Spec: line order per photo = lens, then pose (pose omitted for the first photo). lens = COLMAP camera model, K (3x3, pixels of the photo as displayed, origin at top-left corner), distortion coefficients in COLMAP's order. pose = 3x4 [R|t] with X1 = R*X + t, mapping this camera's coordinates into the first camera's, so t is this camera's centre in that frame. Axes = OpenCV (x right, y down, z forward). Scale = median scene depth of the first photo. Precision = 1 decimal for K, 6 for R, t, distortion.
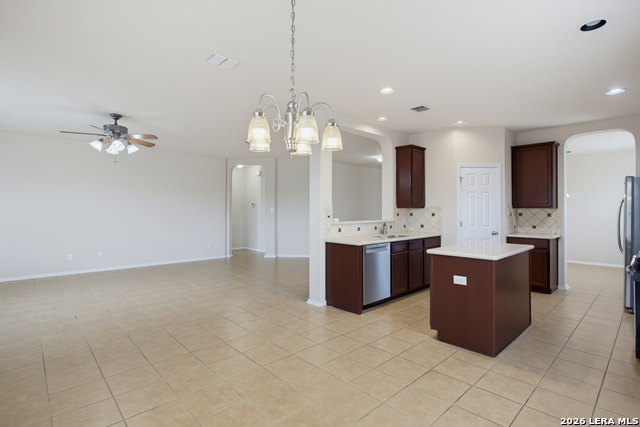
lens RADIAL K [[319.3, 0, 319.5], [0, 319.3, 207.8], [0, 0, 1]] dist [-0.005121, -0.000756]
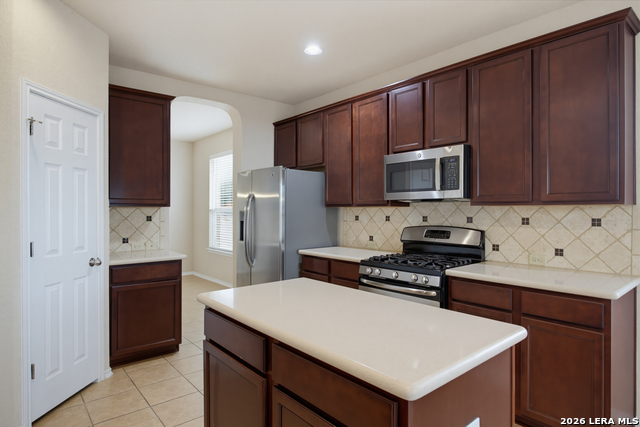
lens RADIAL K [[372.5, 0, 319.8], [0, 372.5, 209.9], [0, 0, 1]] dist [-0.003767, -0.001245]
pose [[0.054207, -0.002739, 0.998526, 0.044210], [-0.002669, 0.999992, 0.002888, 0.003645], [-0.998526, -0.002821, 0.054199, 0.650049]]
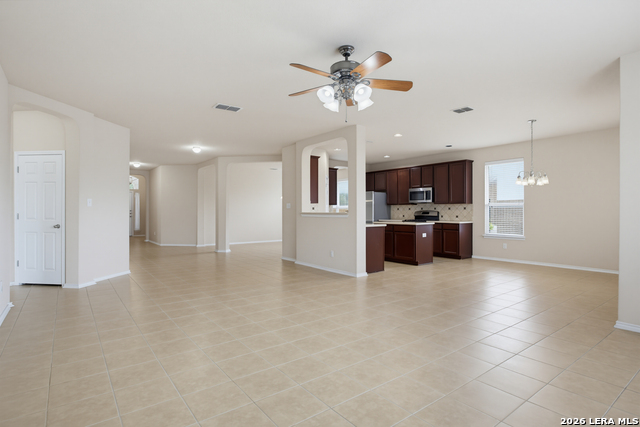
lens RADIAL K [[334.6, 0, 321.8], [0, 334.6, 210.0], [0, 0, 1]] dist [-0.004508, -0.000136]
pose [[0.092449, 0.008000, 0.995685, -1.140459], [-0.007949, 0.999942, -0.007296, 0.044301], [-0.995686, -0.007240, 0.092507, 0.872543]]
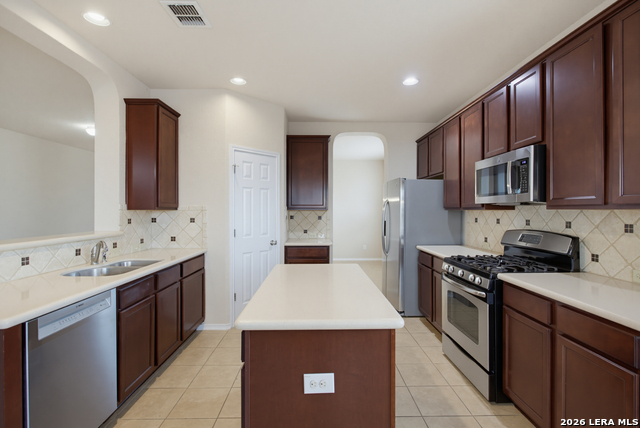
lens RADIAL K [[304.9, 0, 318.1], [0, 304.9, 207.2], [0, 0, 1]] dist [-0.002388, -0.000522]
pose [[0.677837, 0.006305, 0.735185, 0.082980], [-0.001788, 0.999974, -0.006926, -0.000883], [-0.735210, 0.003380, 0.677831, 0.421000]]
